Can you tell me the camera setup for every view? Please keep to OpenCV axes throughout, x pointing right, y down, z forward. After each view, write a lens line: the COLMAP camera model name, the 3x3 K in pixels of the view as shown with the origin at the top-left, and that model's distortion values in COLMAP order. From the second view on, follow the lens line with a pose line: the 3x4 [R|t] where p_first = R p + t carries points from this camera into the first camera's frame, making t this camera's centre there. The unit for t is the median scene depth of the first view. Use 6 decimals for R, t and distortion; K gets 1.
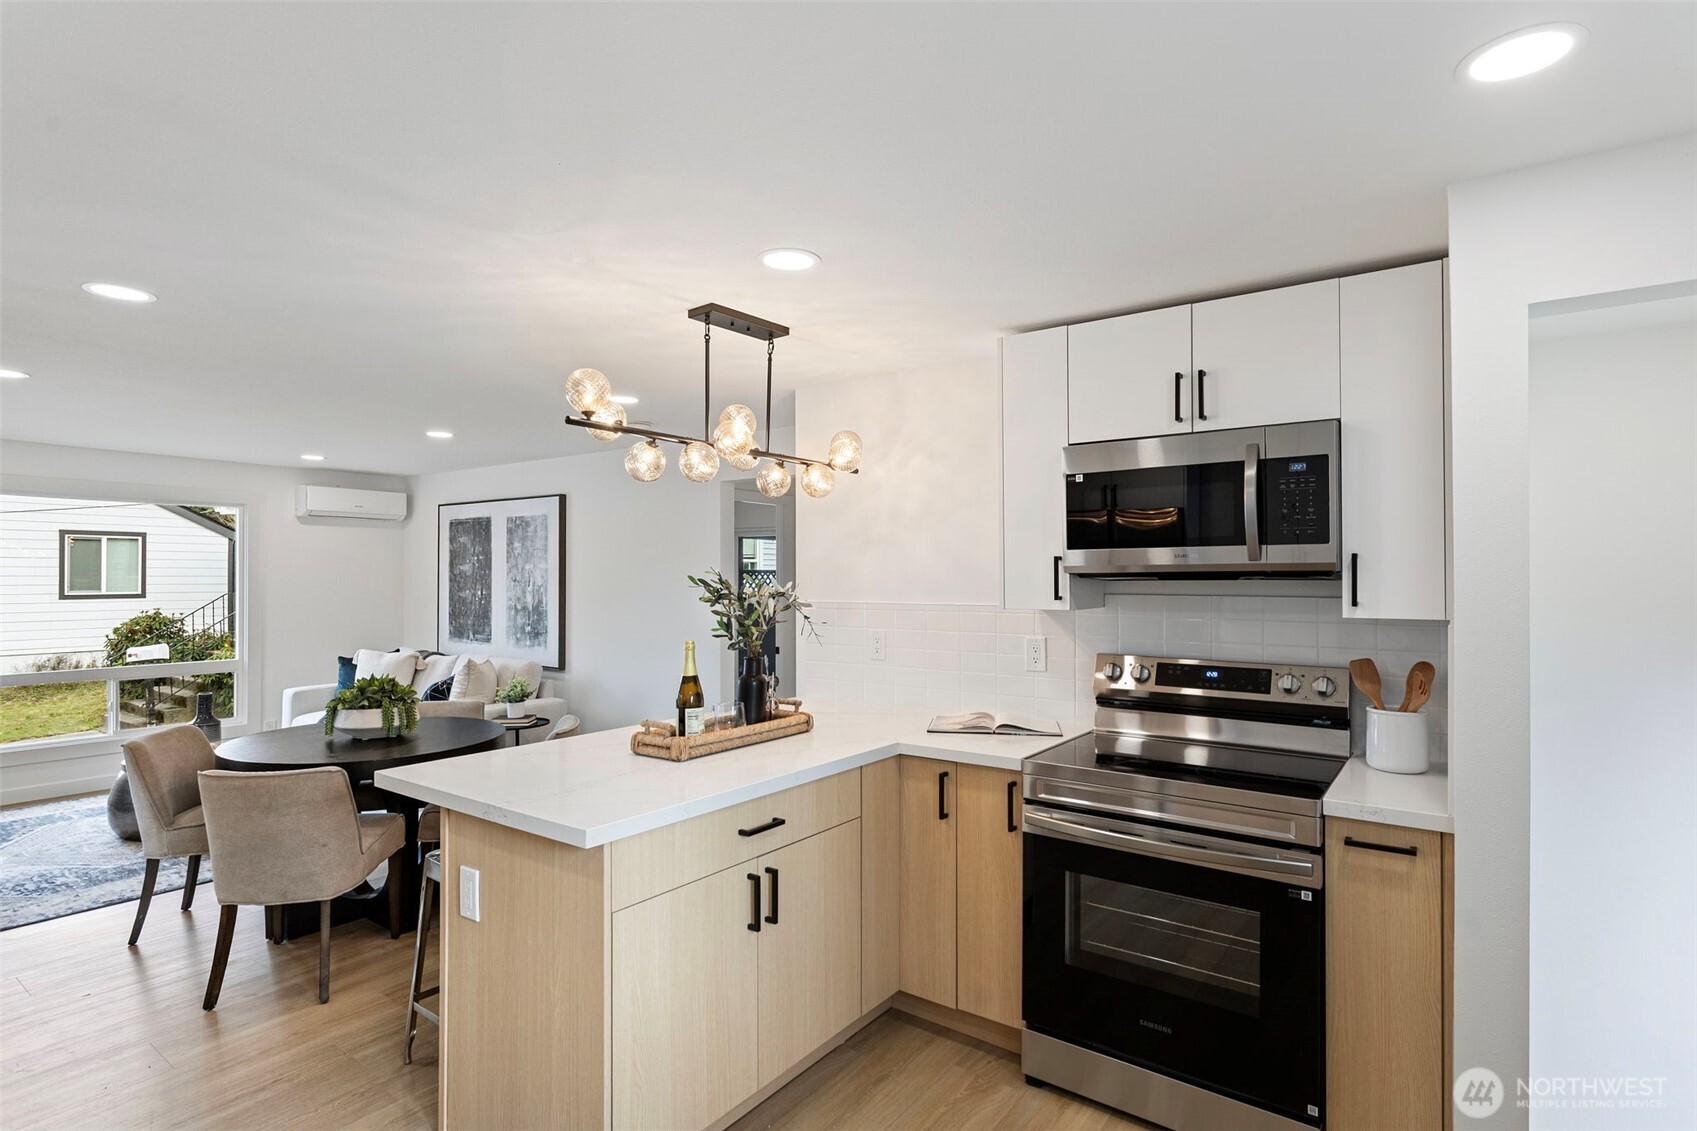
lens RADIAL K [[857.3, 0, 845.4], [0, 857.3, 570.3], [0, 0, 1]] dist [0.003225, -0.000733]
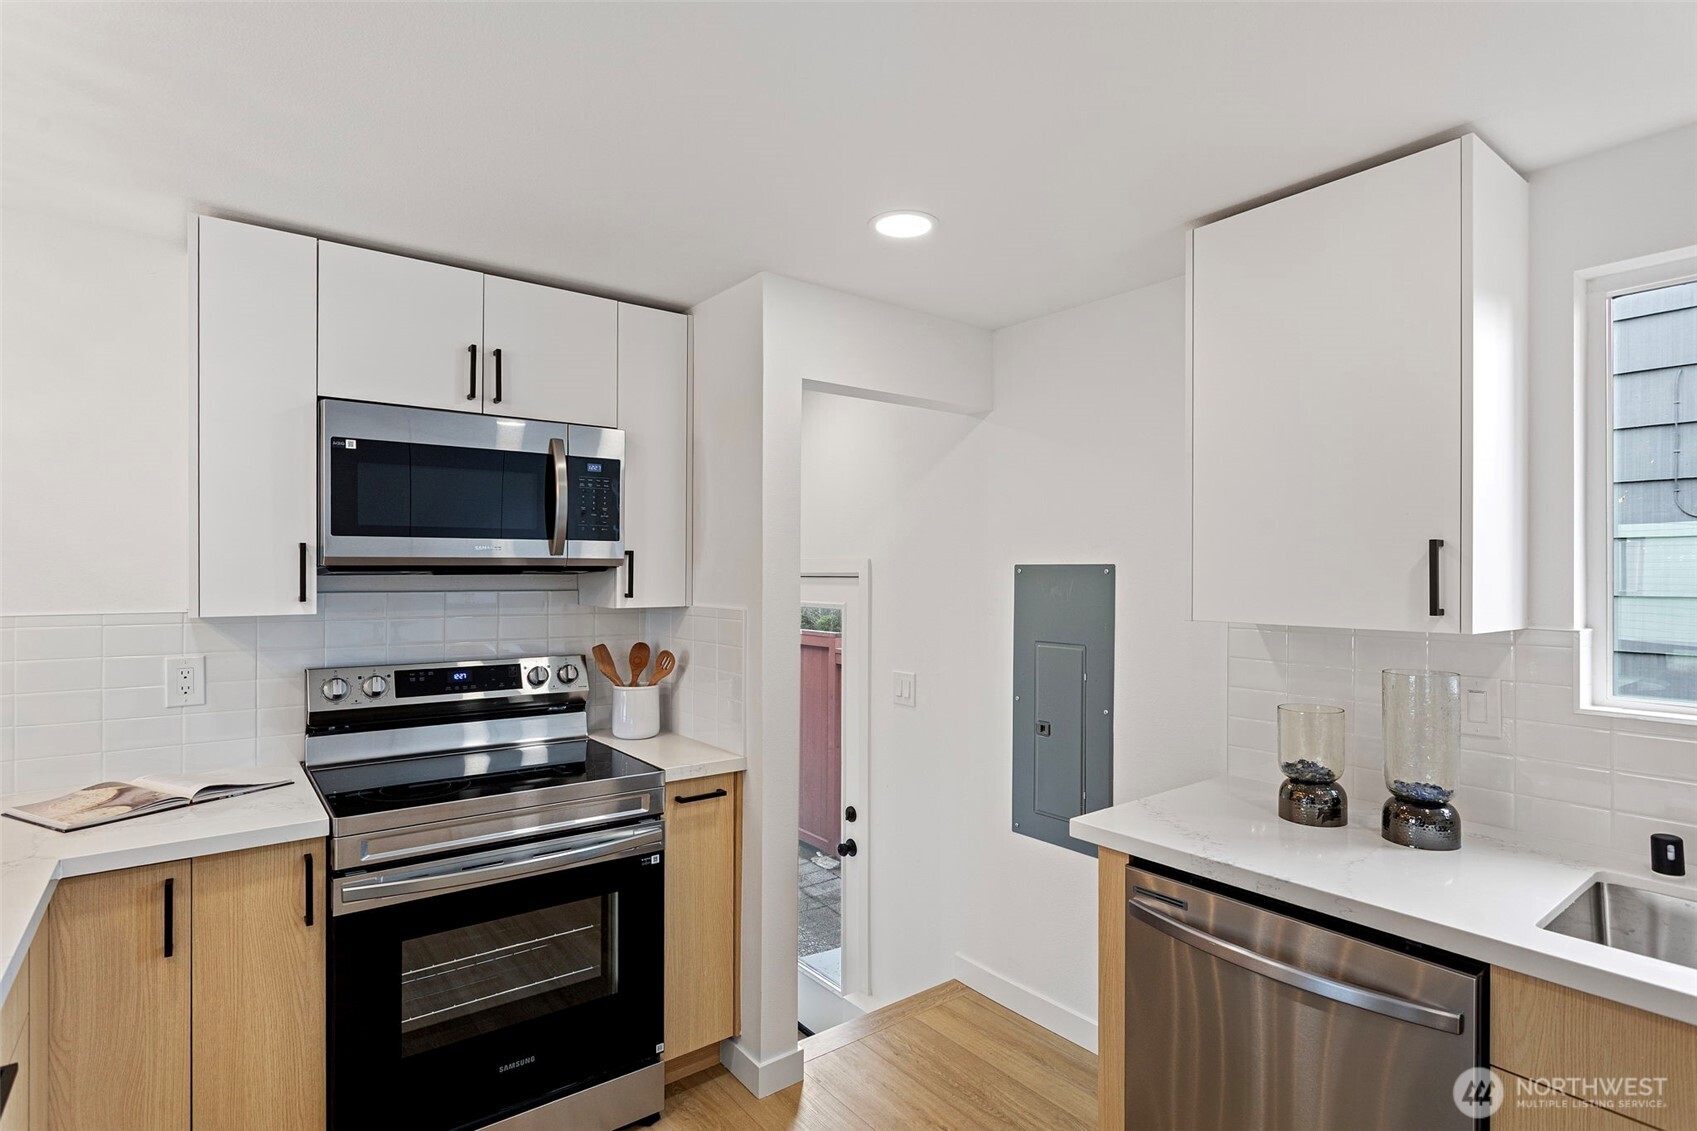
lens RADIAL K [[857.3, 0, 845.4], [0, 857.3, 570.3], [0, 0, 1]] dist [0.003225, -0.000733]
pose [[0.286859, 0.001680, 0.957971, -0.384109], [-0.010307, 0.999946, 0.001332, 0.001715], [-0.957917, -0.010256, 0.286861, 0.381487]]
